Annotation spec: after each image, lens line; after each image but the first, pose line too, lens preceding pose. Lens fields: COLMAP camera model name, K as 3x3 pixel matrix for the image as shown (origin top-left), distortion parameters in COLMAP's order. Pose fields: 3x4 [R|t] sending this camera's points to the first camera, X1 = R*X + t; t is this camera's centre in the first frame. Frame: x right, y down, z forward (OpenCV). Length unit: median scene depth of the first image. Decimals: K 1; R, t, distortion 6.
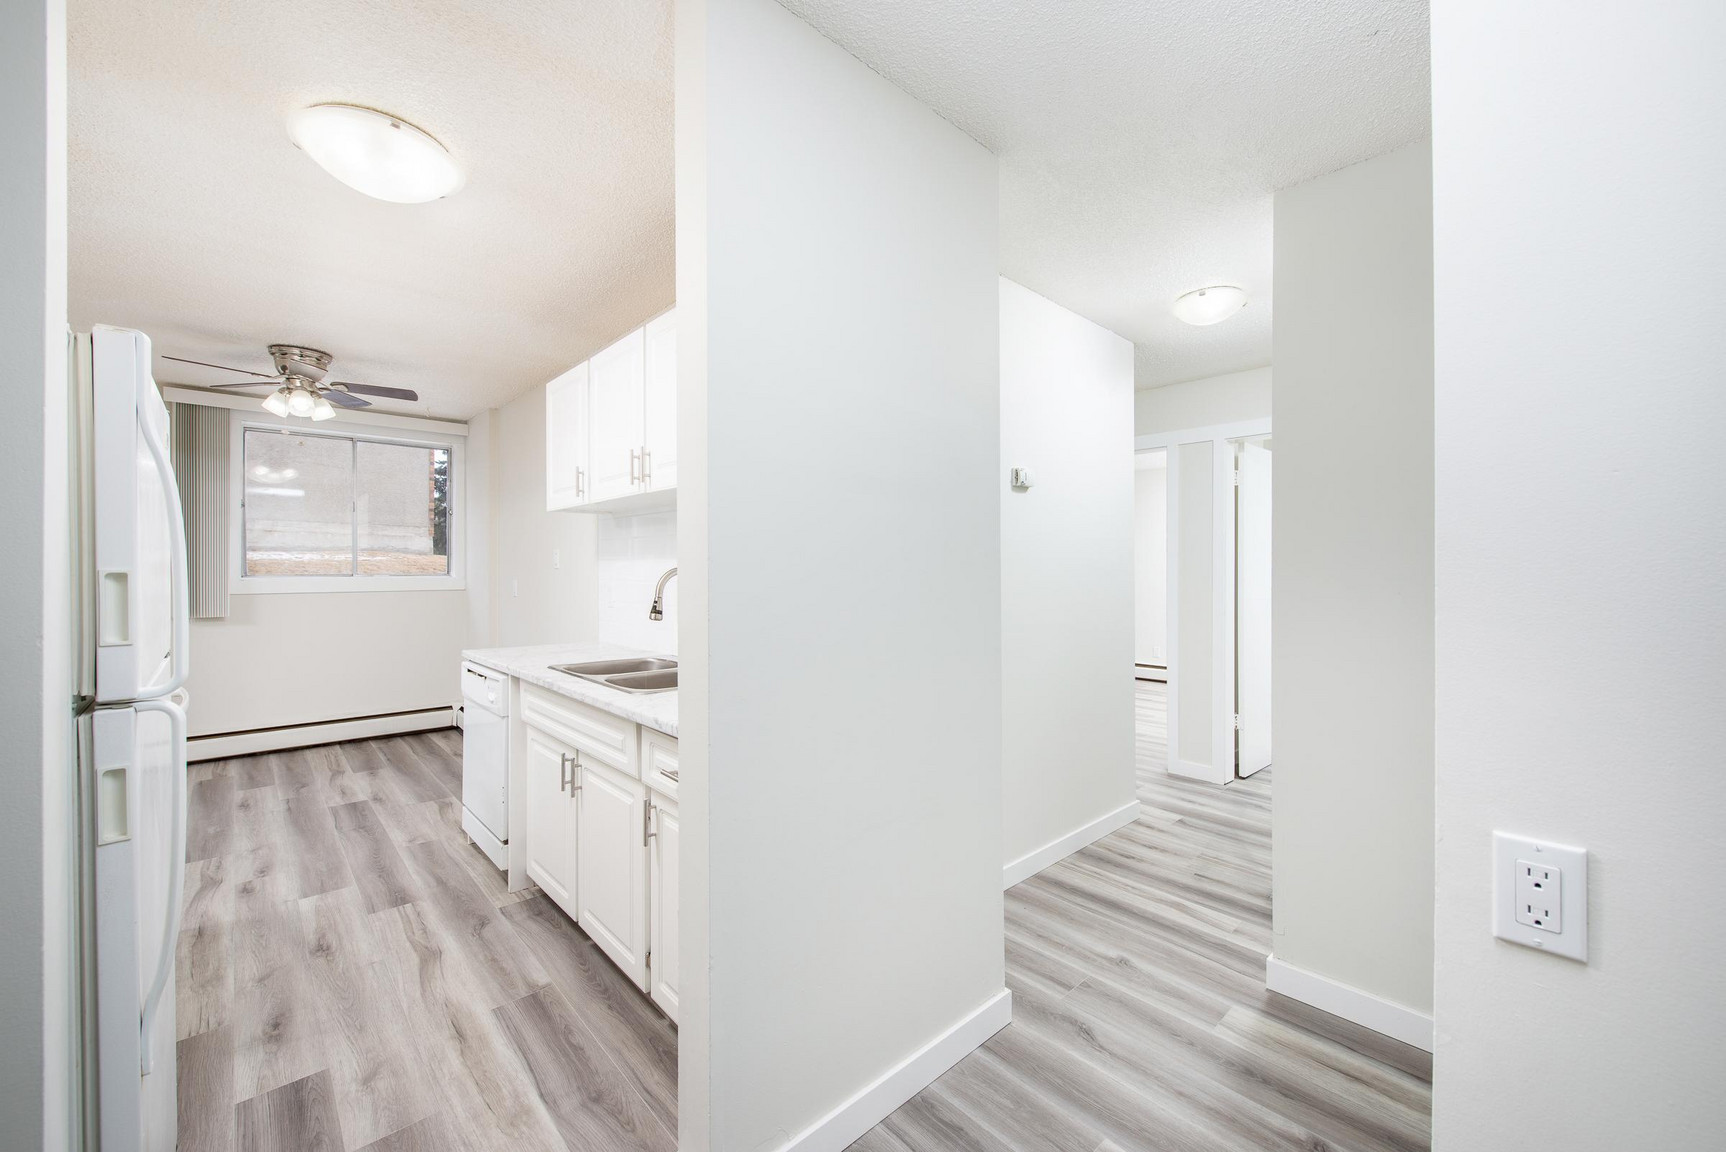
lens RADIAL K [[673.0, 0, 855.7], [0, 673.0, 568.0], [0, 0, 1]] dist [0.001952, -0.002541]
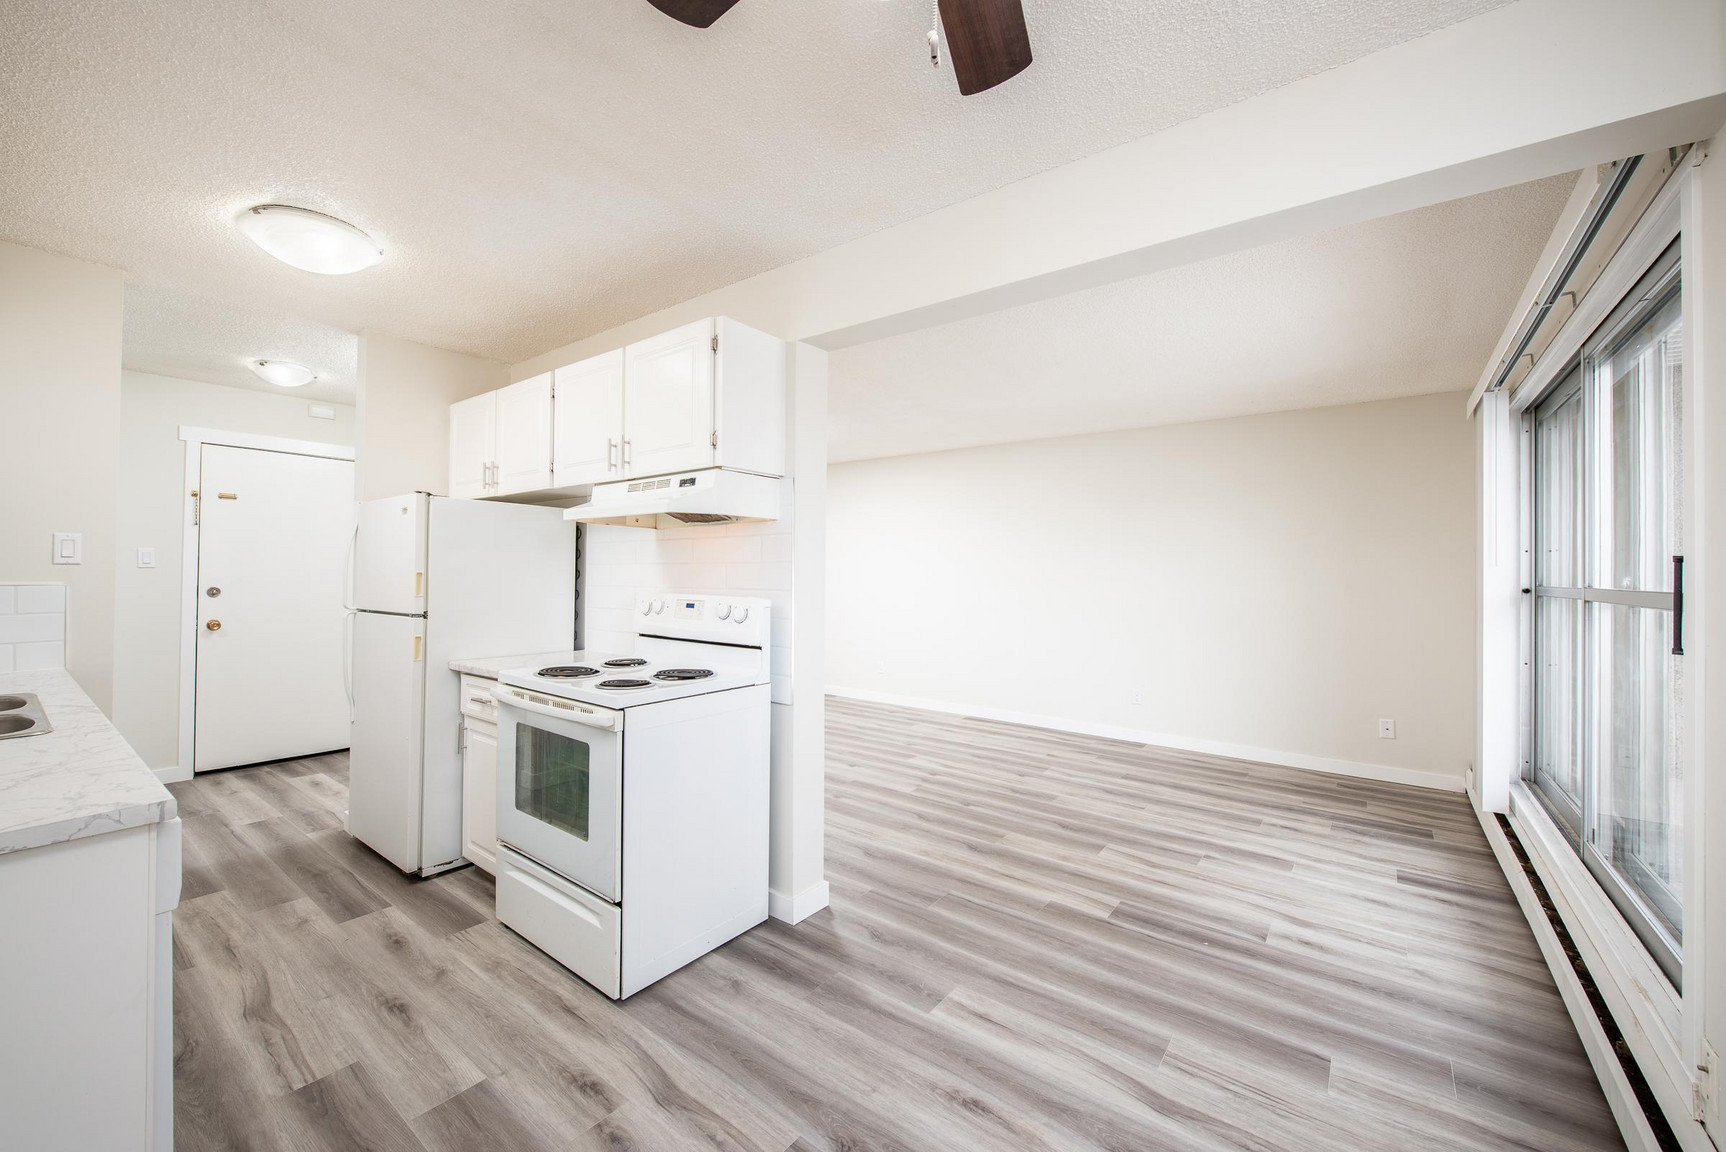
lens RADIAL K [[676.8, 0, 856.0], [0, 676.8, 568.3], [0, 0, 1]] dist [0.000404, -0.002785]
pose [[-0.985224, -0.012866, -0.170786, -1.192561], [-0.011476, 0.999892, -0.009127, -0.004351], [0.170885, -0.007032, -0.985266, 1.922896]]
